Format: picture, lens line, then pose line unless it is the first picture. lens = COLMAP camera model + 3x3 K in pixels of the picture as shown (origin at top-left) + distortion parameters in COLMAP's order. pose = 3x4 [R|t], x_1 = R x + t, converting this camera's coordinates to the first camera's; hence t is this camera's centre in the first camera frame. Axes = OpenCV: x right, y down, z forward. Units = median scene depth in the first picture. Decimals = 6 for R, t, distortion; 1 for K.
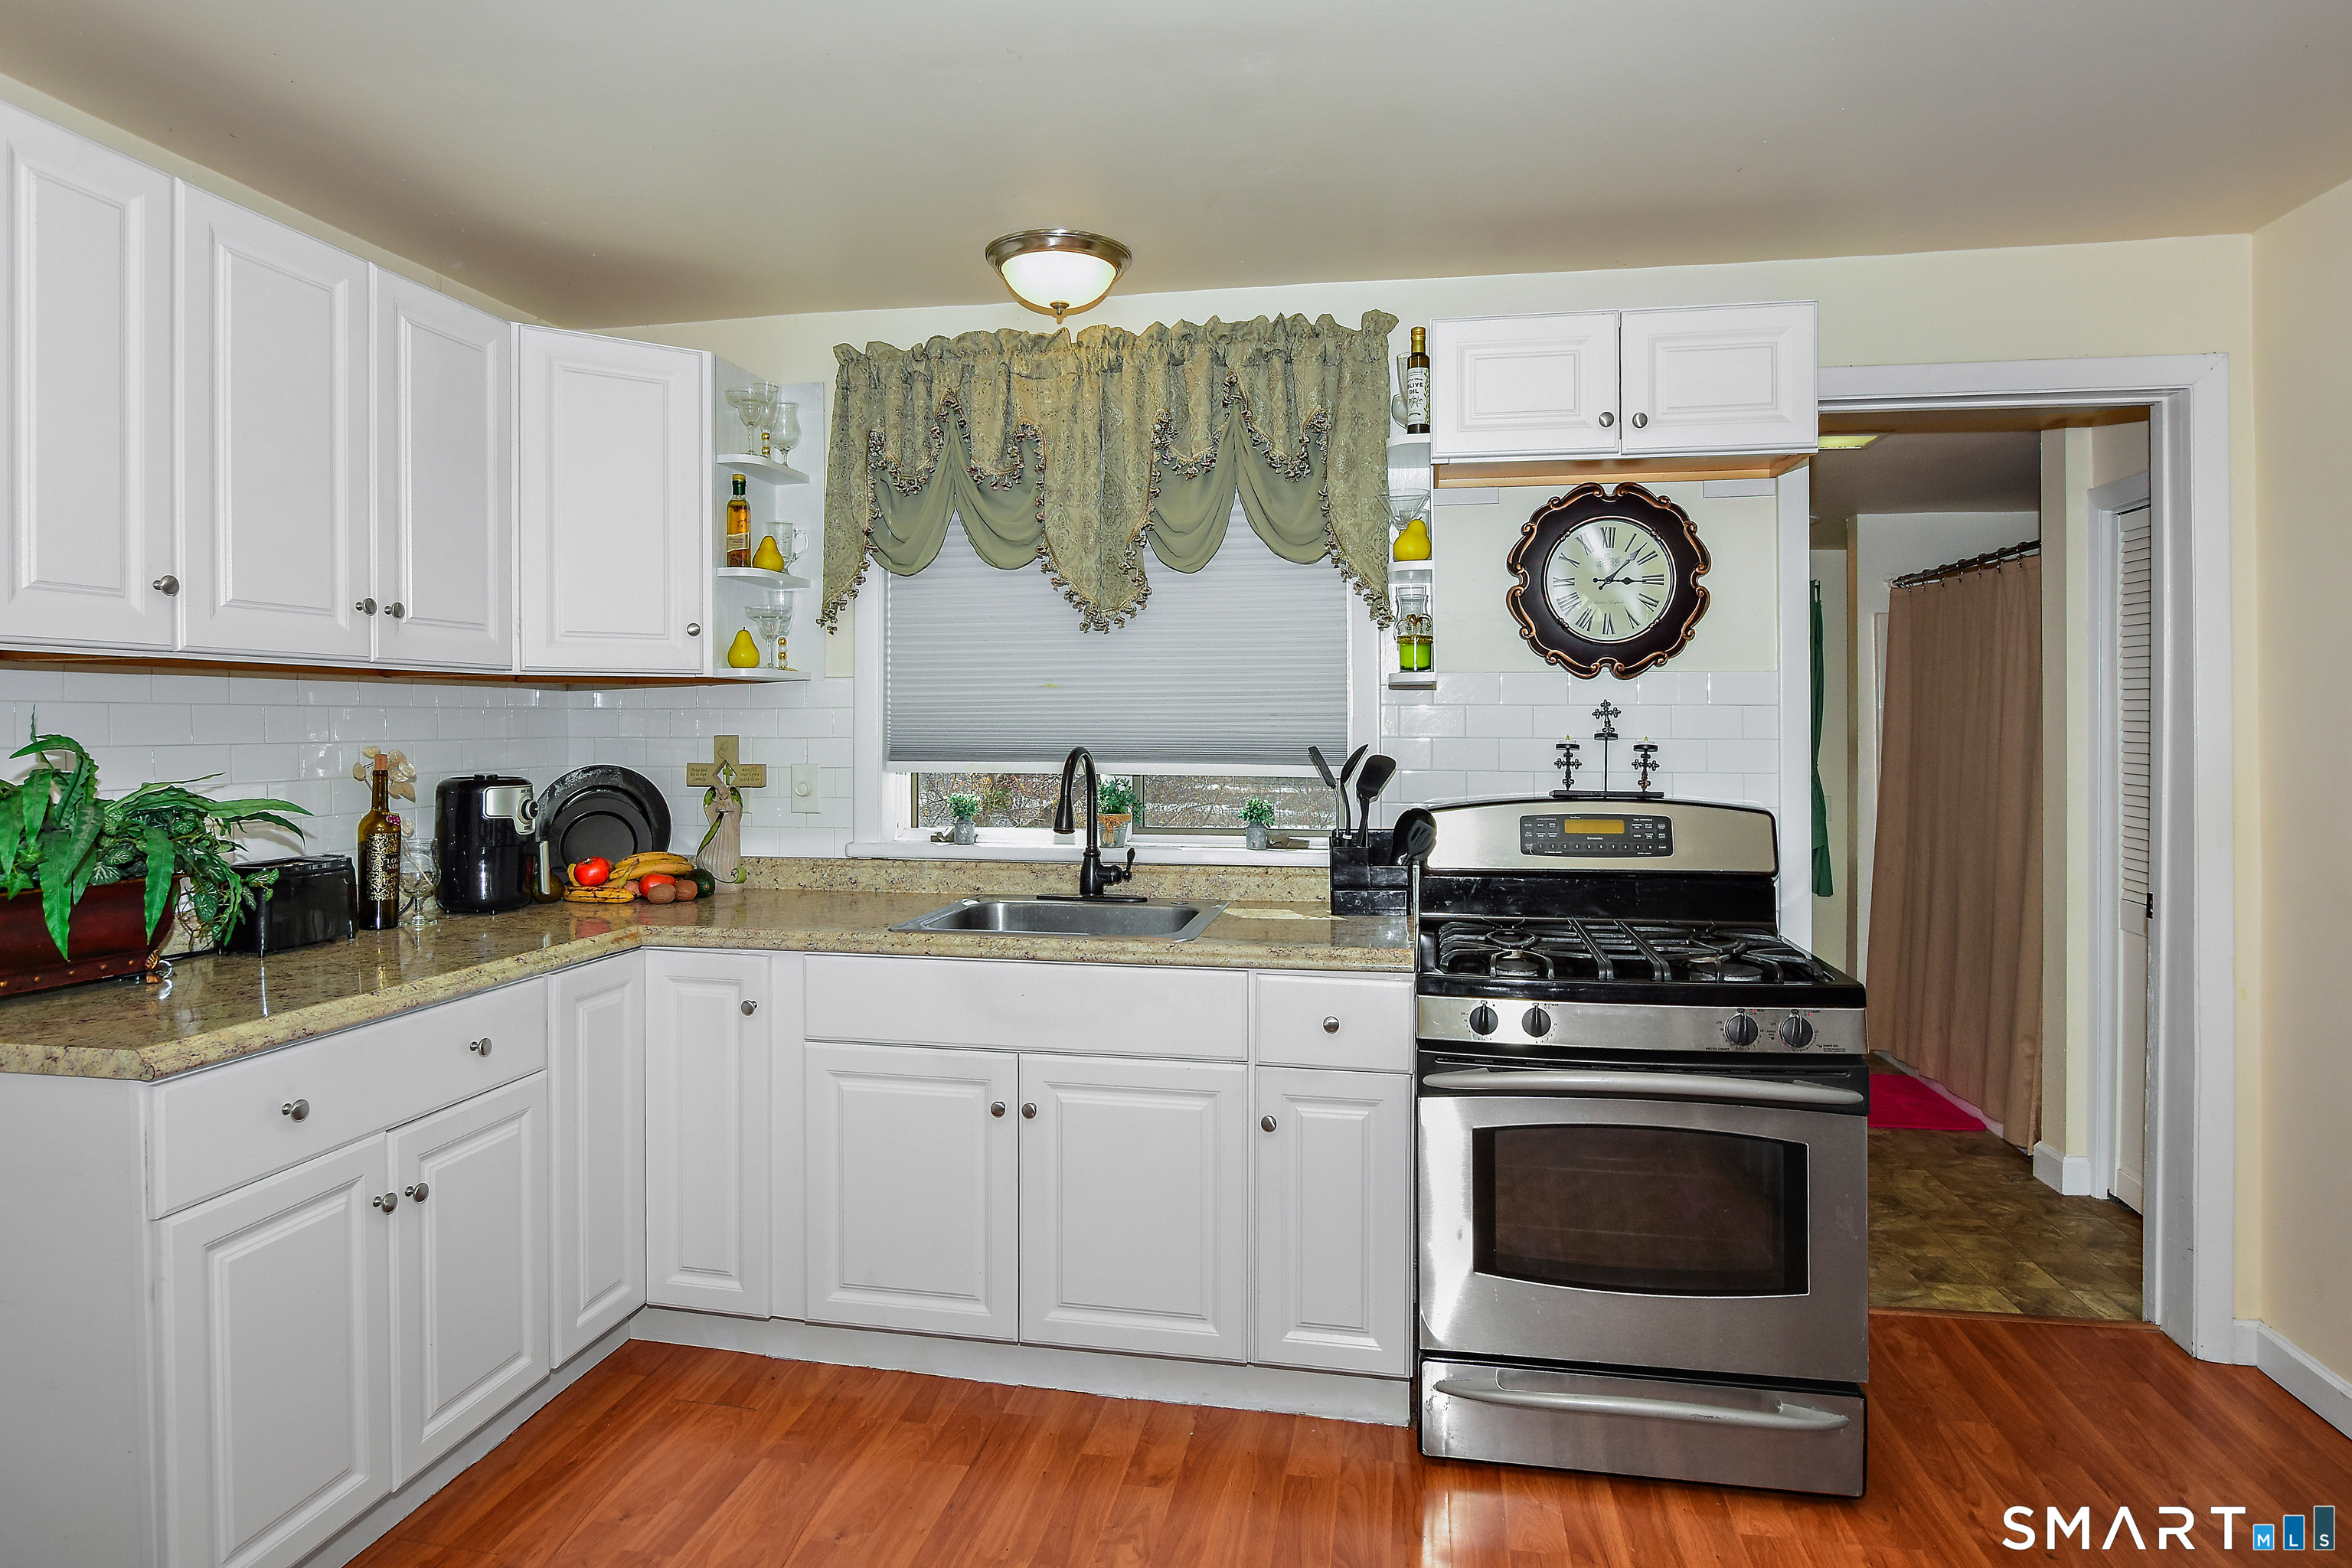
lens RADIAL K [[1265.4, 0, 1169.5], [0, 1265.4, 730.8], [0, 0, 1]] dist [-0.016624, 0.001098]
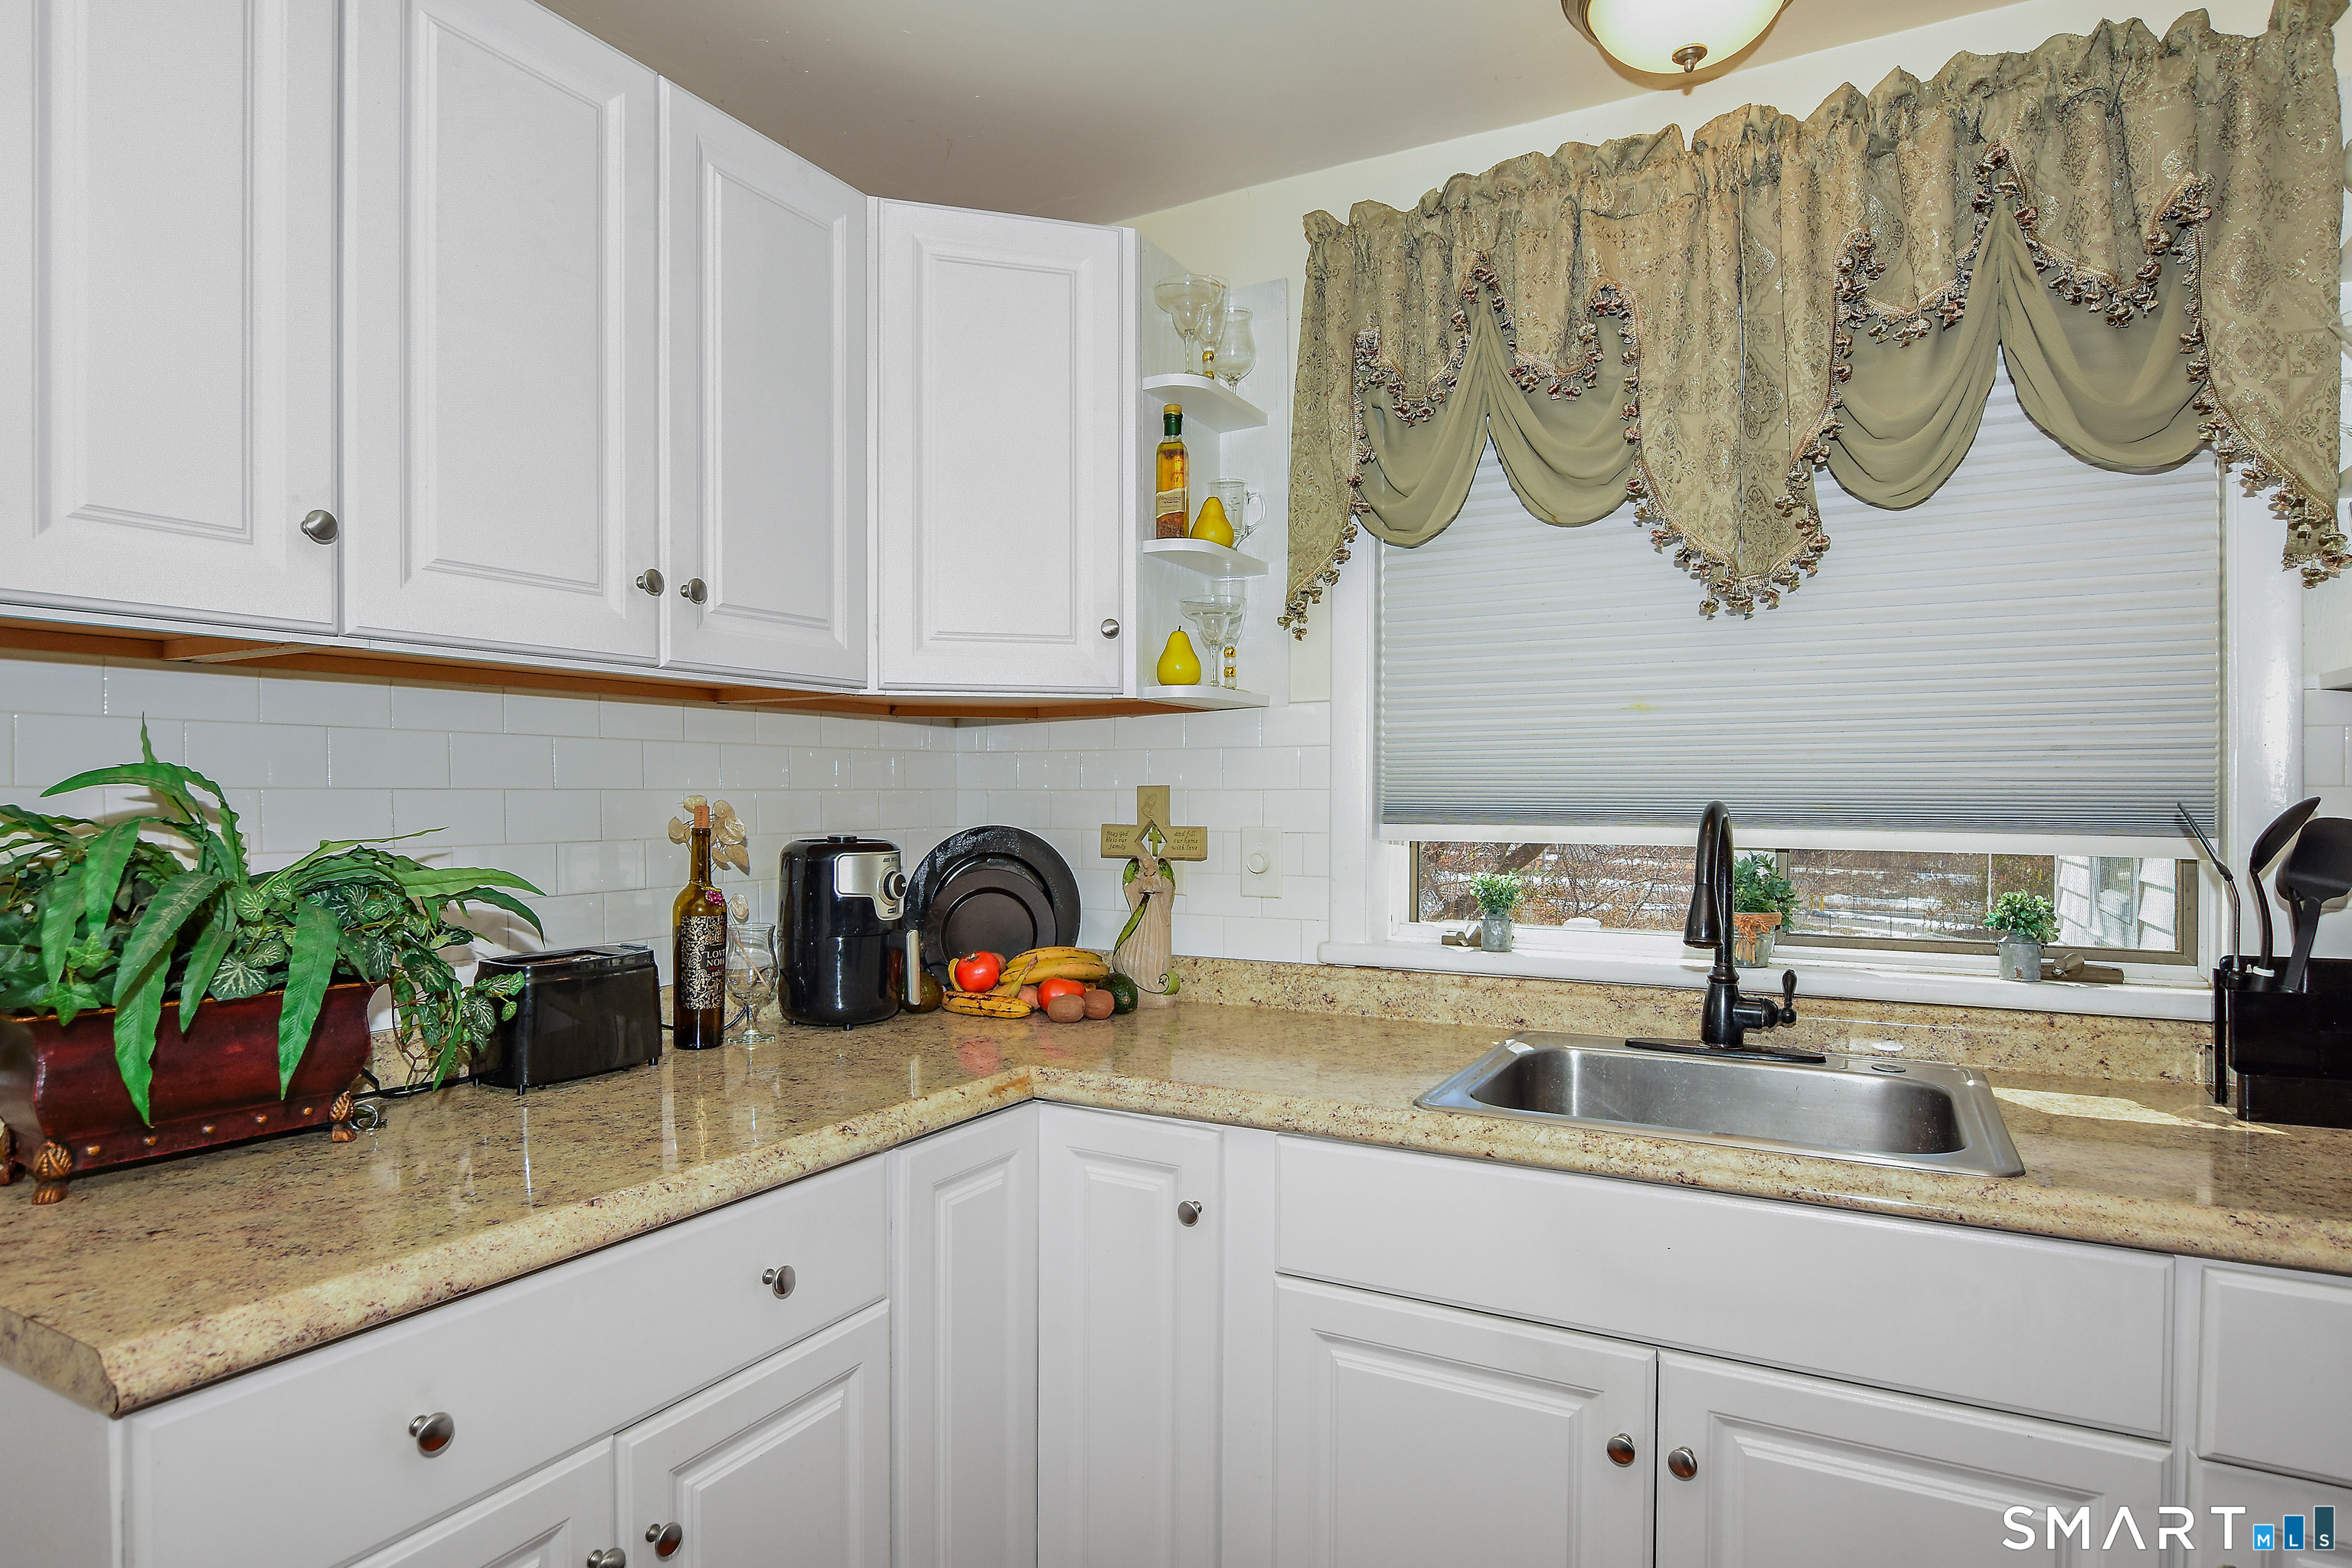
lens RADIAL K [[1305.1, 0, 1176.0], [0, 1305.1, 784.0], [0, 0, 1]] dist [-0.000250, 0.000944]
pose [[0.951710, -0.001138, -0.306995, -0.120483], [-0.002905, 0.999915, -0.012713, 0.012868], [0.306984, 0.012991, 0.951626, 0.323916]]
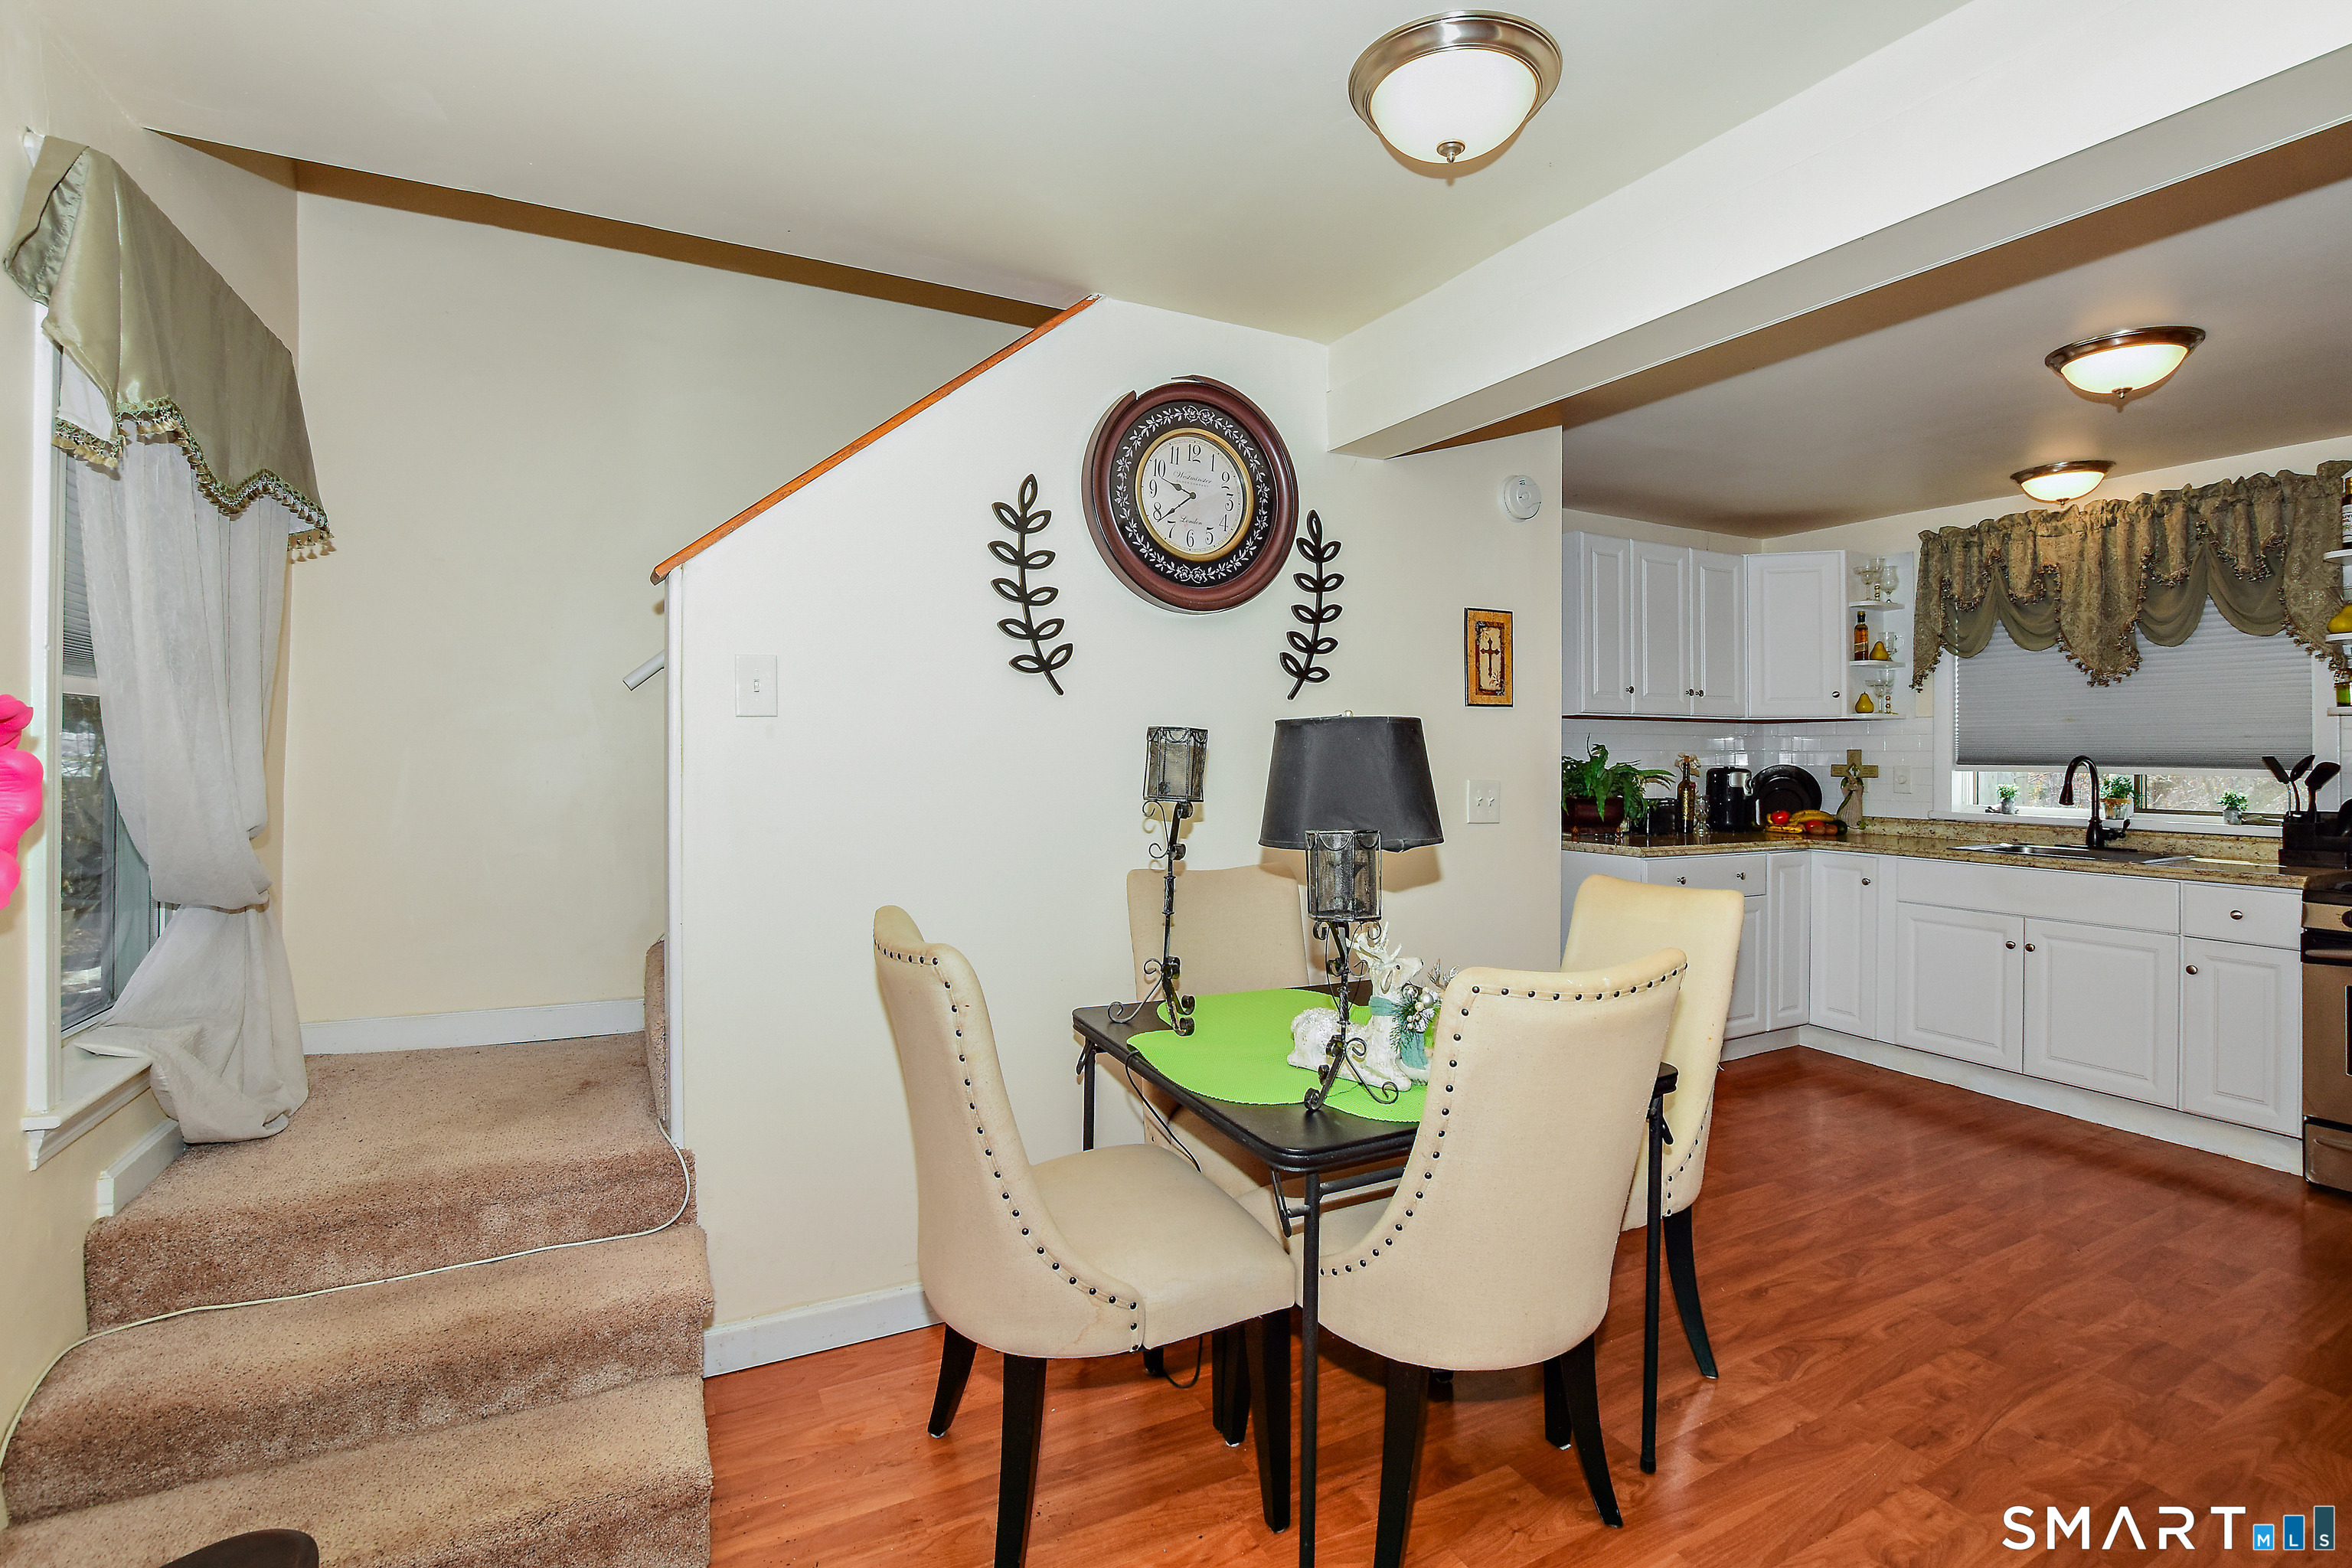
lens RADIAL K [[1065.0, 0, 1202.8], [0, 1065.0, 736.6], [0, 0, 1]] dist [-0.024237, 0.000862]
pose [[0.628559, -0.006229, -0.777737, 0.268863], [-0.012274, 0.999764, -0.017928, 0.025986], [0.777665, 0.020815, 0.628334, -0.763268]]
